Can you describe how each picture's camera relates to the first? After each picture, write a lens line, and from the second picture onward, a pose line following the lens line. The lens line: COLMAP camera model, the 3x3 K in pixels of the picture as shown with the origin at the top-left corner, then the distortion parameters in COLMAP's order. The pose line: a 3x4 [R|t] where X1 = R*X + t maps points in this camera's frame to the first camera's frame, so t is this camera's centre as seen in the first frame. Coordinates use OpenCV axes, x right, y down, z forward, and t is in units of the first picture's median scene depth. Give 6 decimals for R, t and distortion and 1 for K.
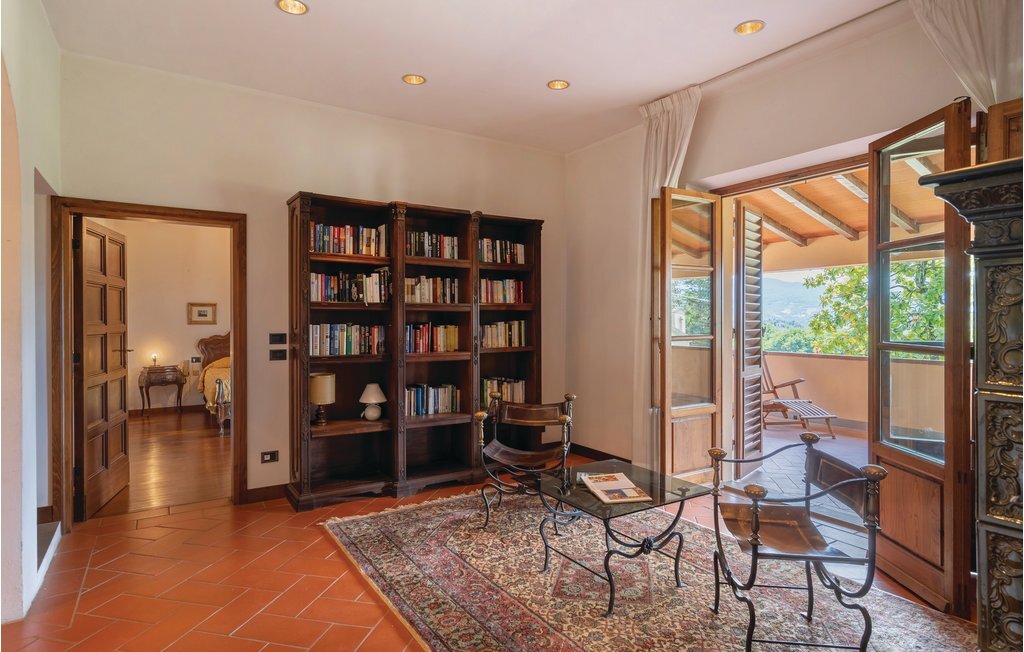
lens RADIAL K [[593.7, 0, 510.1], [0, 593.7, 322.6], [0, 0, 1]] dist [0.009709, 0.001229]
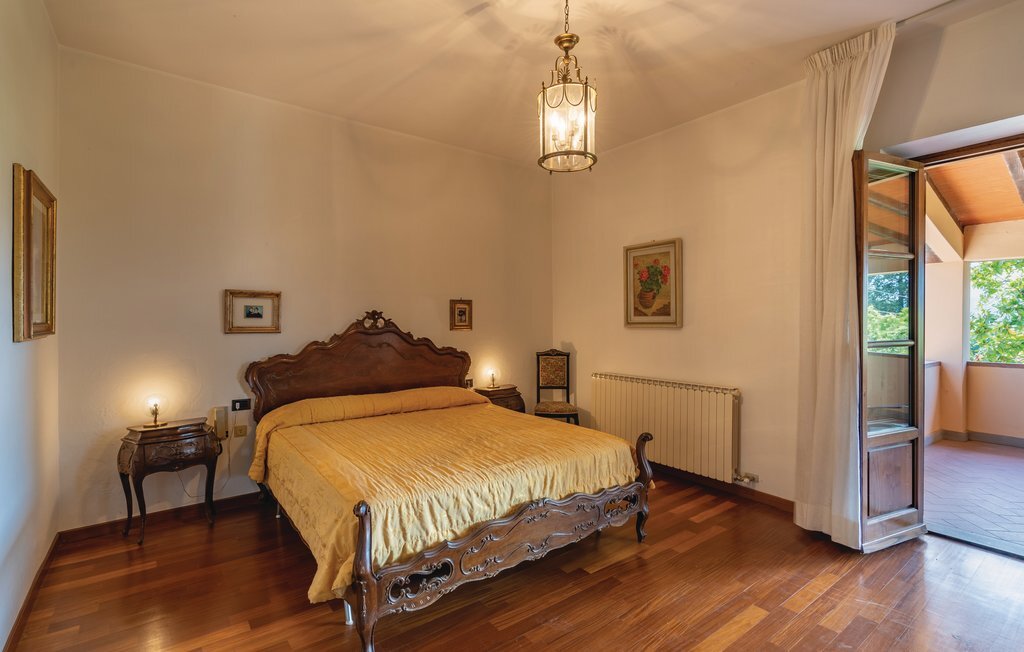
lens RADIAL K [[488.6, 0, 515.9], [0, 488.6, 323.4], [0, 0, 1]] dist [-0.010984, -0.000410]
pose [[0.991432, -0.004629, 0.130542, -0.353686], [0.004414, 0.999988, 0.001932, -0.005406], [-0.130550, -0.001339, 0.991441, 0.568167]]
